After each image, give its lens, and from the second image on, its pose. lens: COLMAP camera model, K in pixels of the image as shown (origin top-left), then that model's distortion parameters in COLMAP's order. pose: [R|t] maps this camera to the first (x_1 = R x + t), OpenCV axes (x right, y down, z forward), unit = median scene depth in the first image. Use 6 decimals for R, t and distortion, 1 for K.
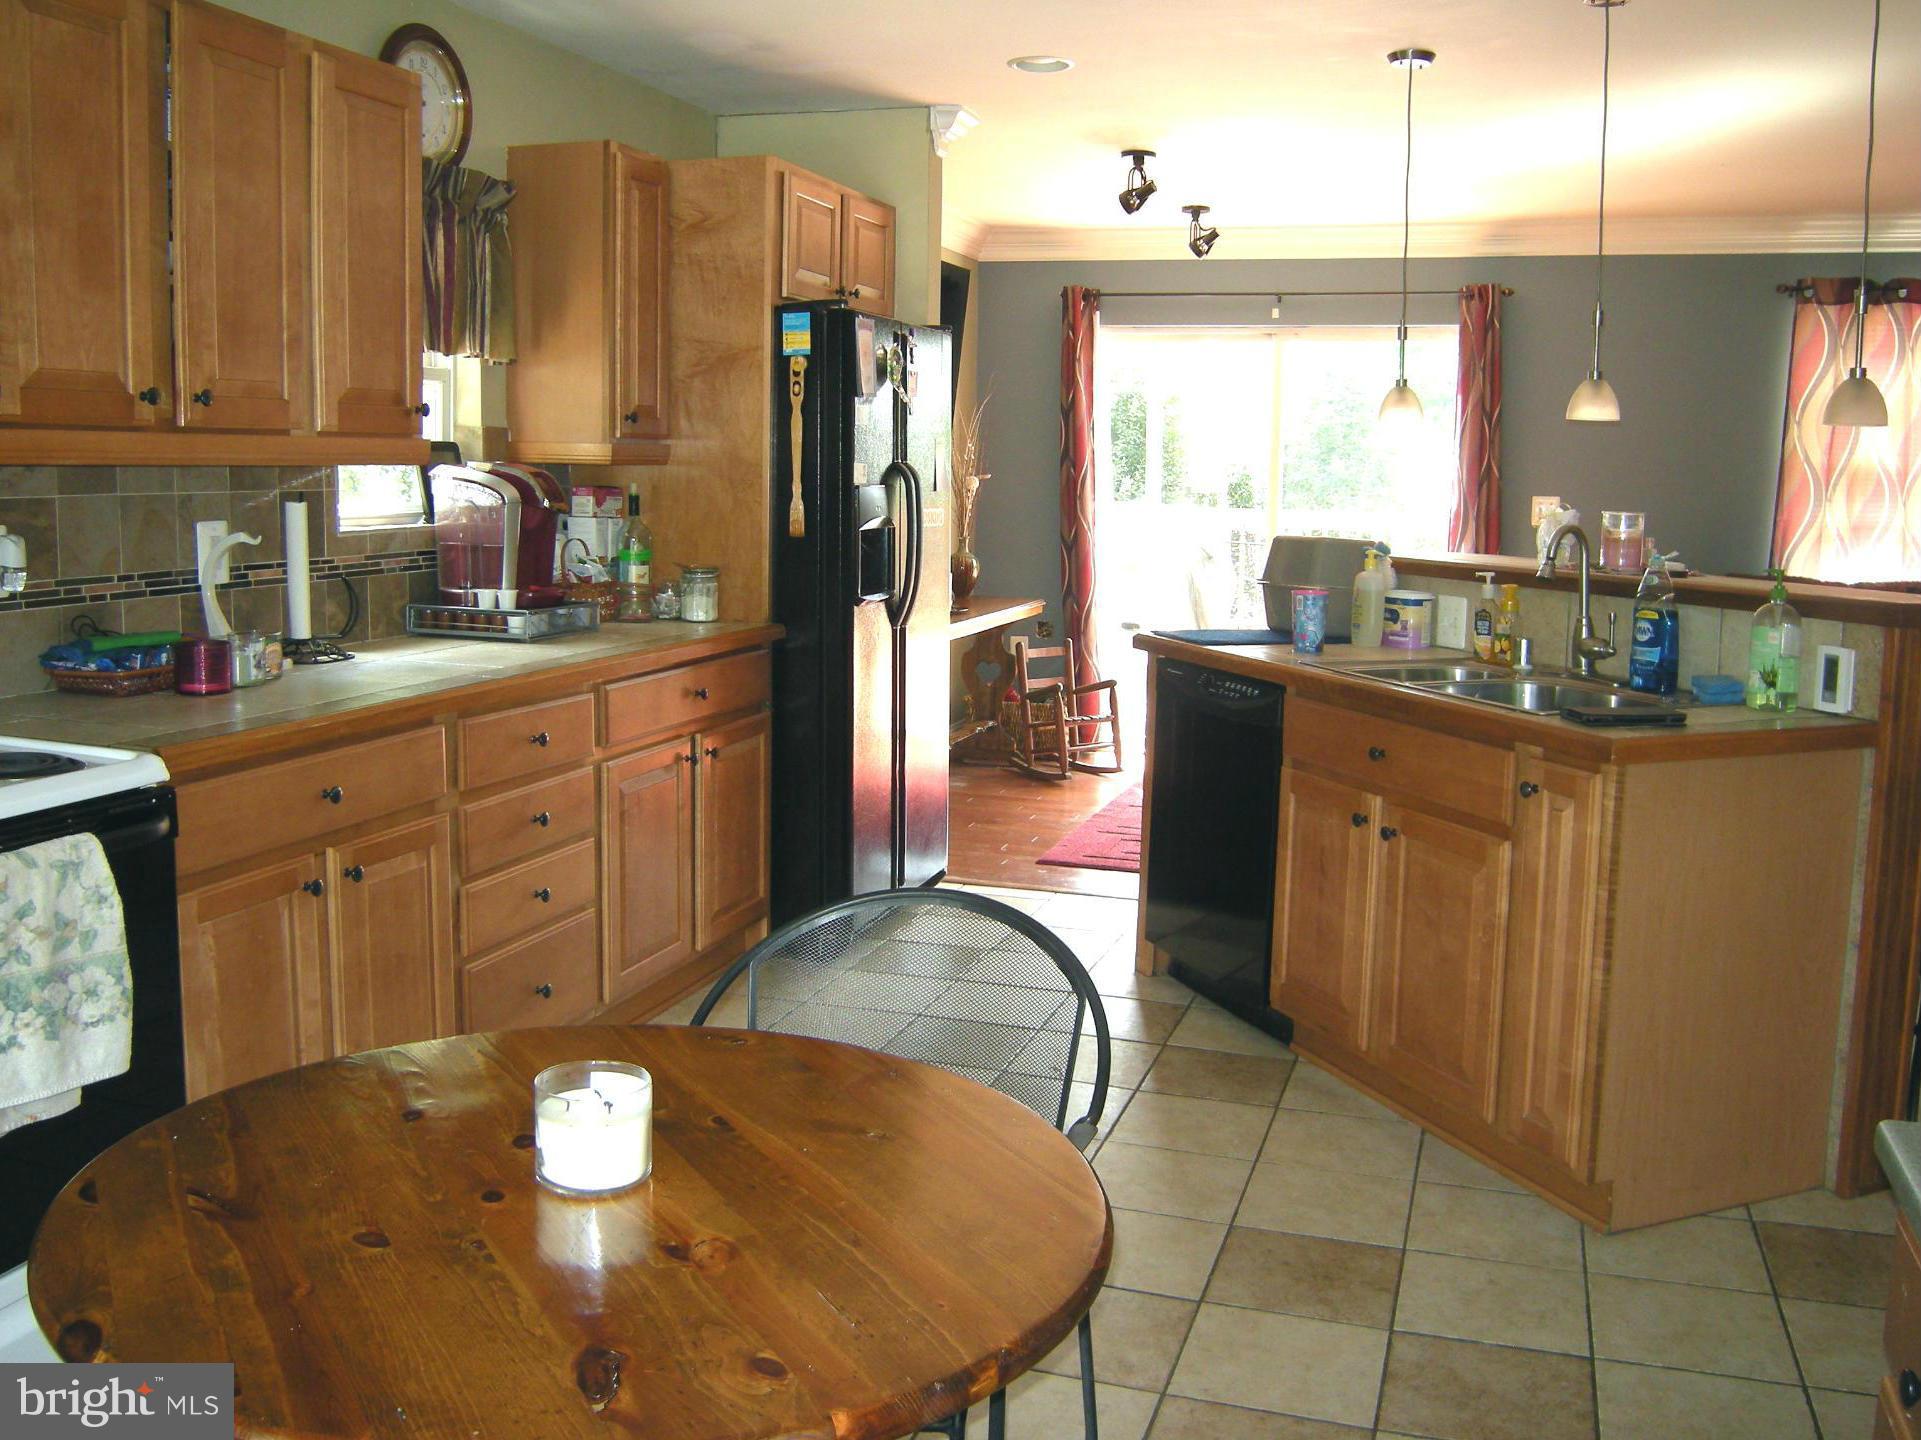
lens RADIAL K [[1758.1, 0, 950.7], [0, 1758.1, 713.7], [0, 0, 1]] dist [-0.073949, 0.000000]
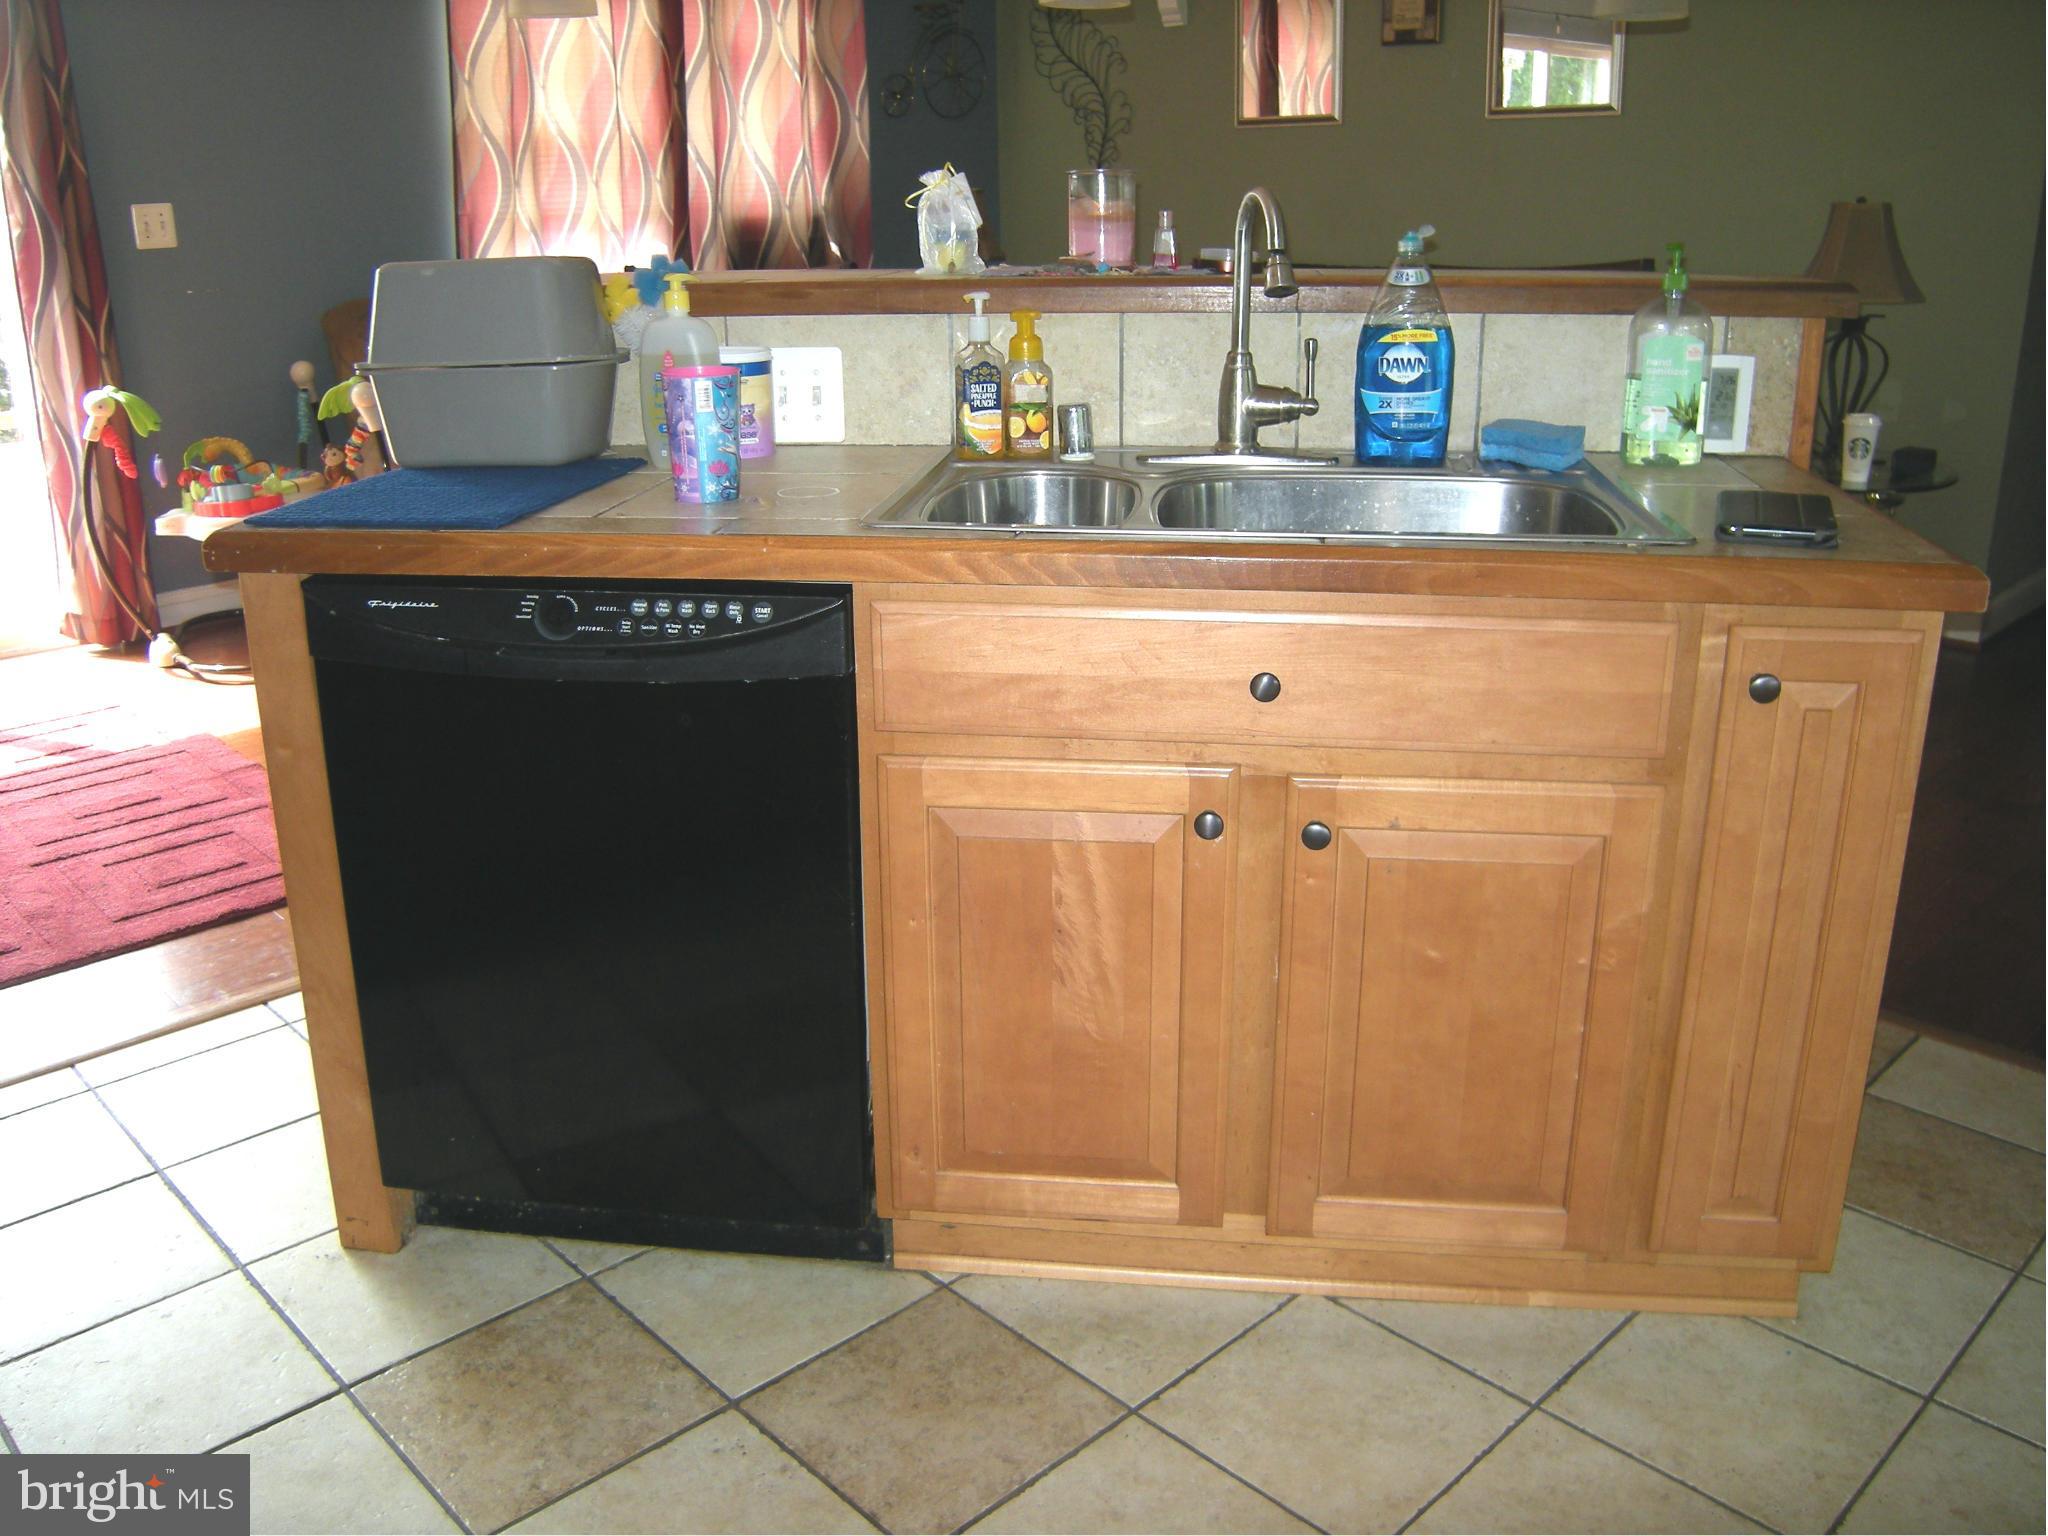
lens RADIAL K [[1715.3, 0, 1021.9], [0, 1715.3, 761.6], [0, 0, 1]] dist [-0.114064, 0.042201]
pose [[0.477310, -0.309714, 0.822346, -0.163200], [0.145808, 0.950771, 0.273451, -0.085452], [-0.866554, -0.010617, 0.498971, 0.729320]]
